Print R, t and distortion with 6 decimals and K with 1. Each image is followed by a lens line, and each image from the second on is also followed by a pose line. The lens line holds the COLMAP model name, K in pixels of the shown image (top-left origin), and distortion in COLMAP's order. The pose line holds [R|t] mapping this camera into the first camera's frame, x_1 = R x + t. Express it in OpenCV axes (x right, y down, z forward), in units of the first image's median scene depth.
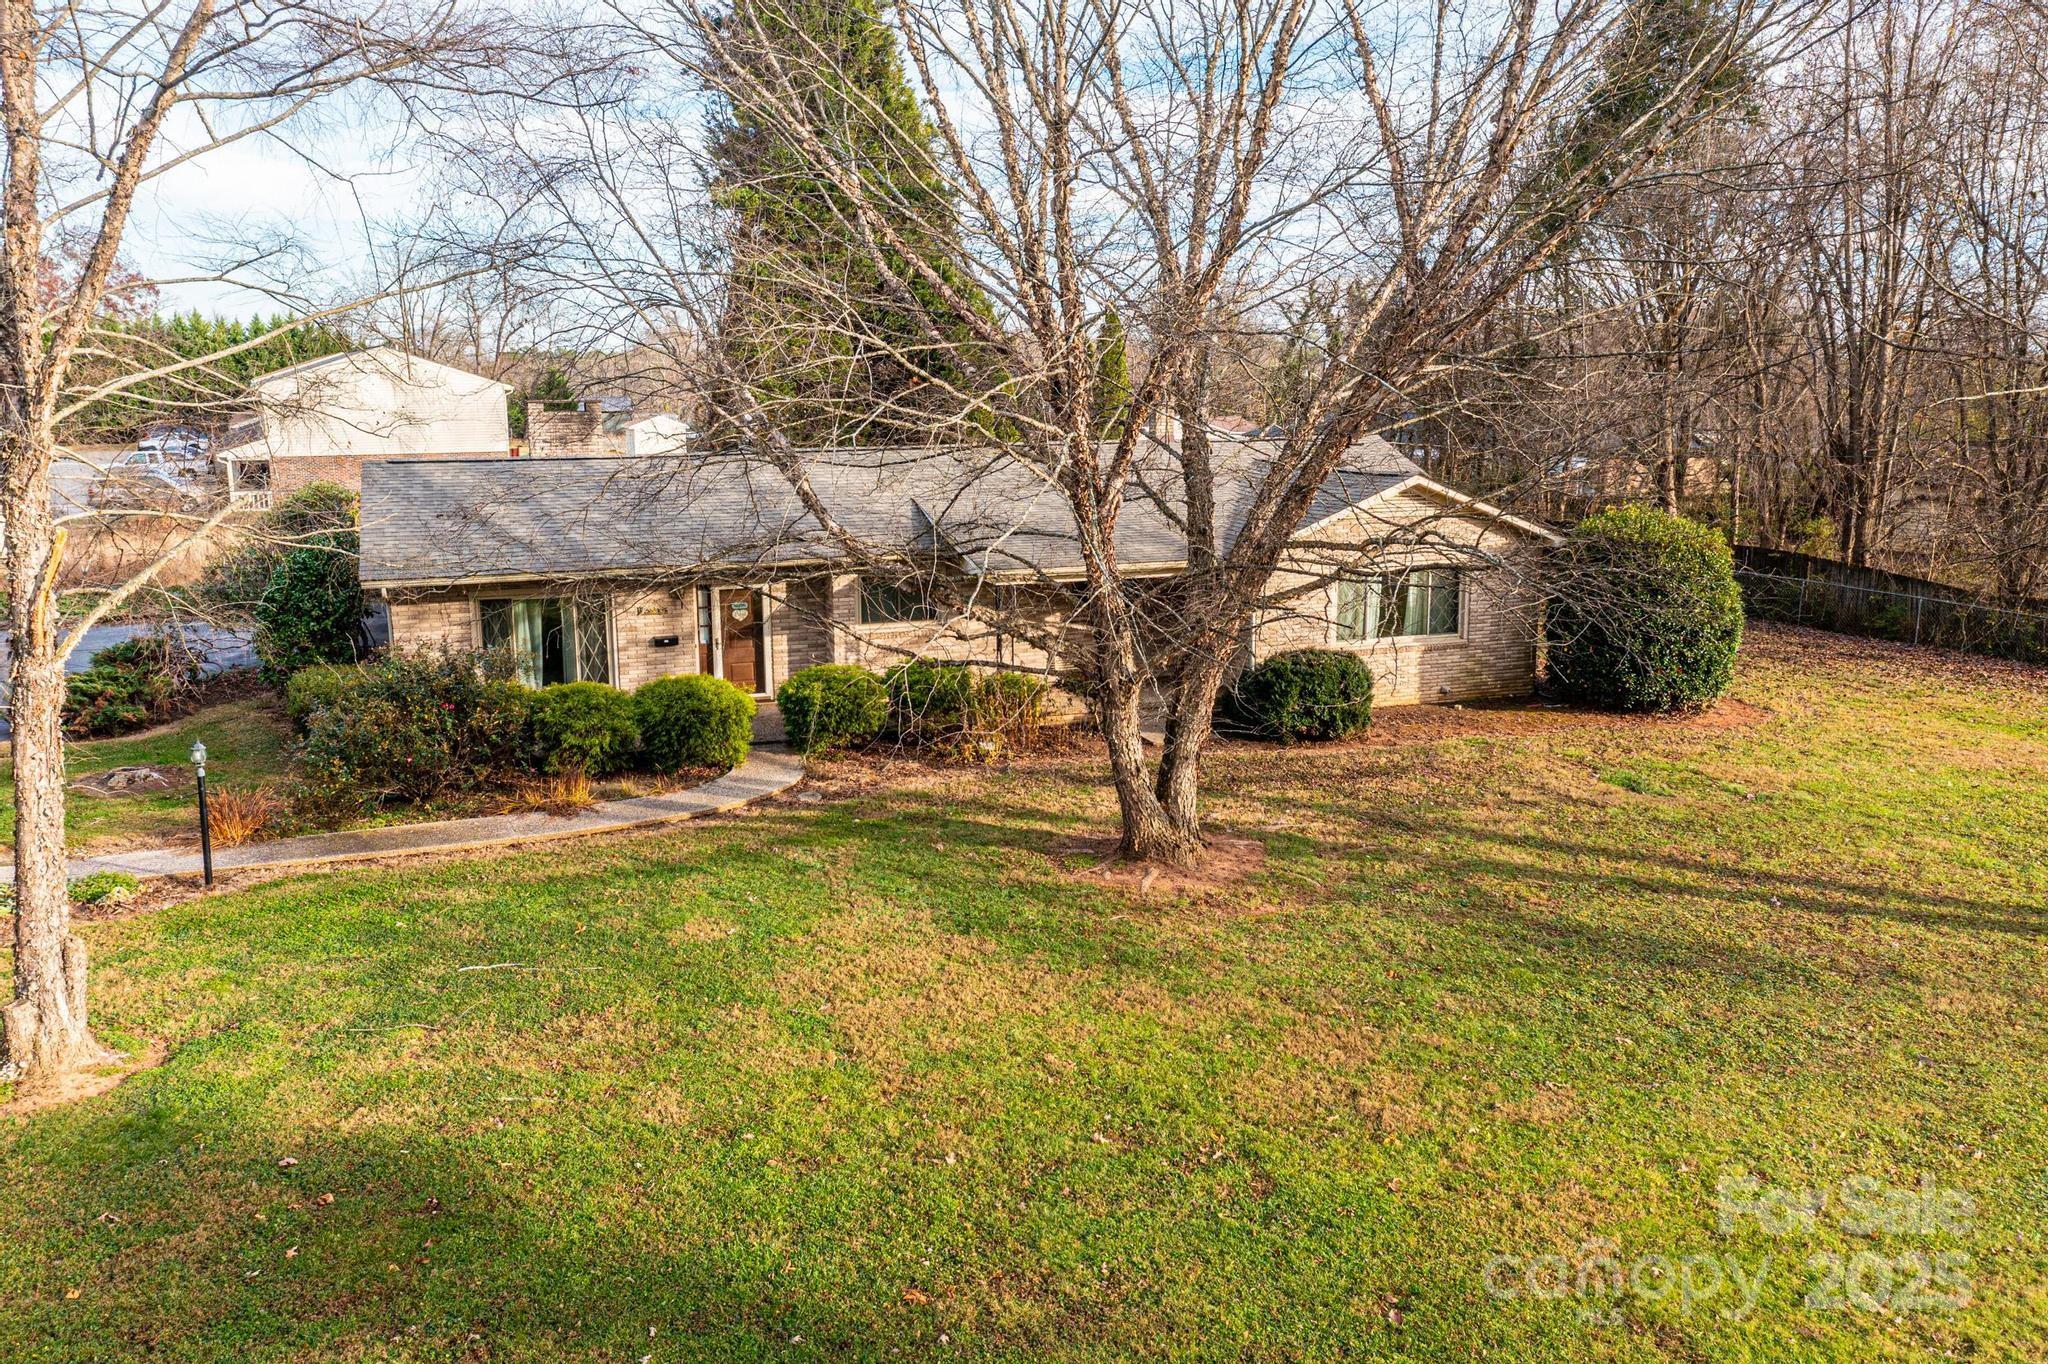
lens RADIAL K [[1662.0, 0, 1024.0], [0, 1662.0, 682.0], [0, 0, 1]] dist [-0.001510, 0.080654]
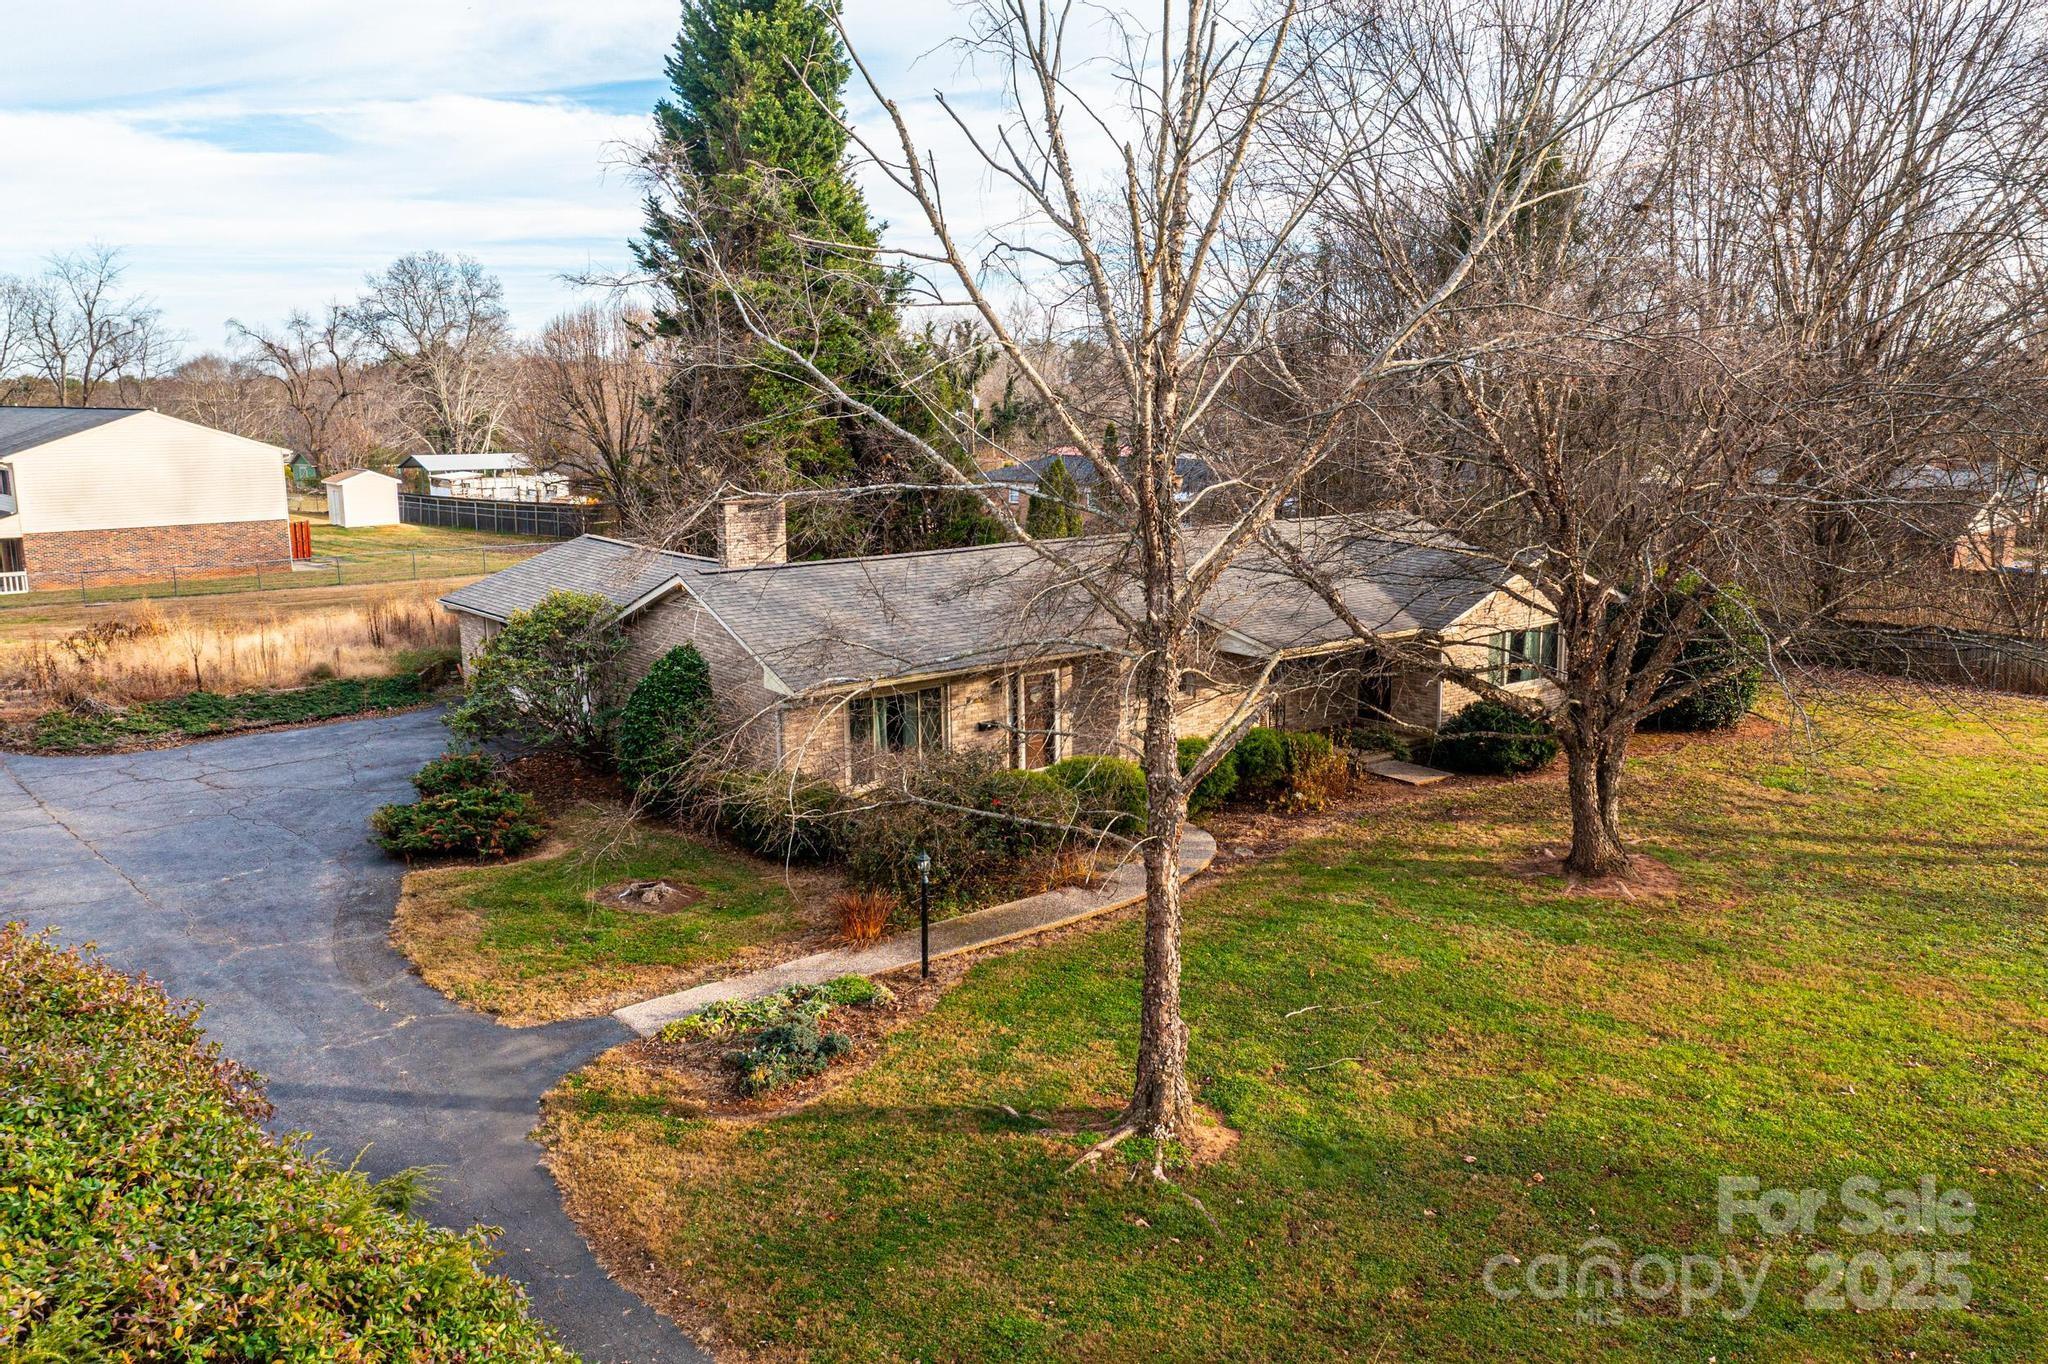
lens RADIAL K [[1633.3, 0, 1024.0], [0, 1633.3, 682.0], [0, 0, 1]] dist [0.004687, 0.011222]
pose [[0.947180, -0.059133, 0.315205, -0.546337], [0.060944, 0.998133, 0.004119, -0.057951], [-0.314860, 0.015308, 0.949015, -0.069914]]
